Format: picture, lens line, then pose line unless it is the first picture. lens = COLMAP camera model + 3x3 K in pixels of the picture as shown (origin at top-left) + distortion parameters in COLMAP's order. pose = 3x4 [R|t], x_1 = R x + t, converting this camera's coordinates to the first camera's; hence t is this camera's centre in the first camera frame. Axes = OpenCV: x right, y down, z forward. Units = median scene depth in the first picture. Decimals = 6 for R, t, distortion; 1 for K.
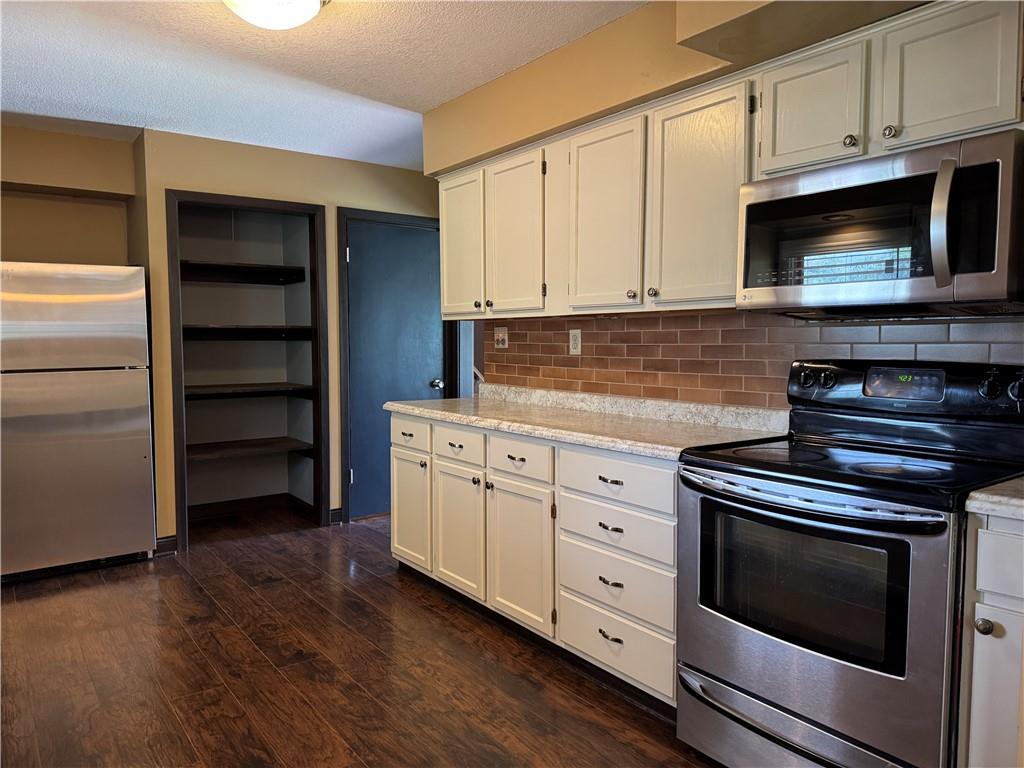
lens RADIAL K [[722.2, 0, 512.0], [0, 722.2, 384.0], [0, 0, 1]] dist [0.092352, -0.109058]
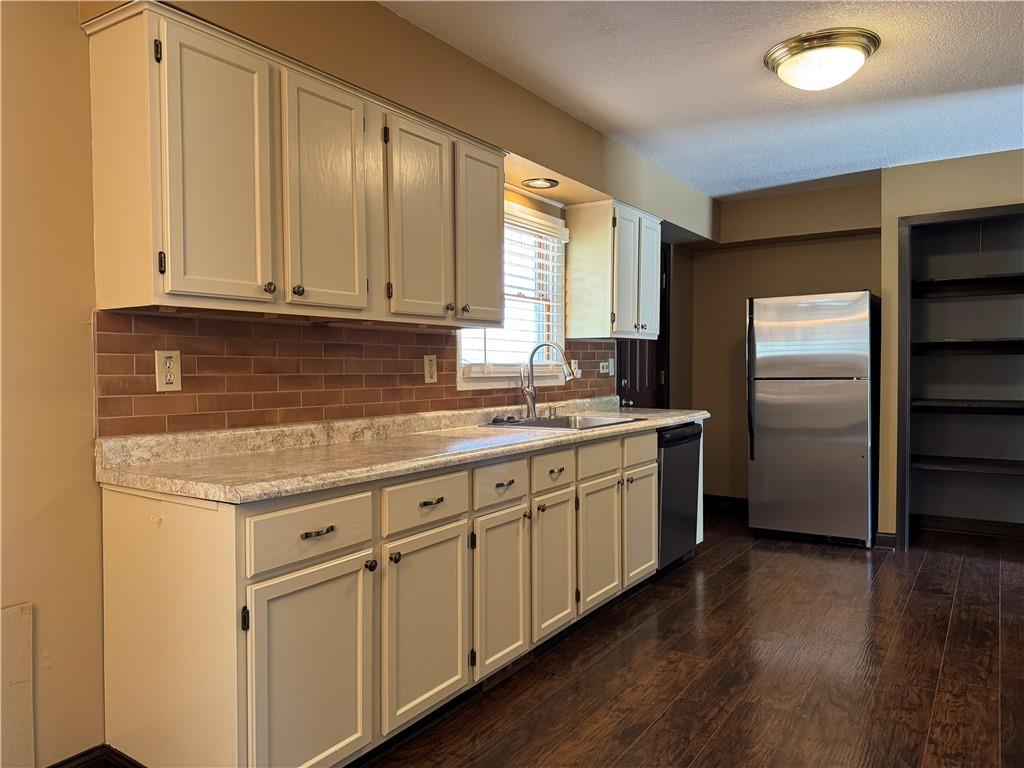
lens RADIAL K [[722.2, 0, 512.0], [0, 722.2, 384.0], [0, 0, 1]] dist [0.092352, -0.109058]
pose [[0.342561, 0.023648, -0.939198, 0.382919], [-0.052332, 0.998611, 0.006056, 0.008519], [0.938037, 0.047076, 0.343323, 0.089960]]
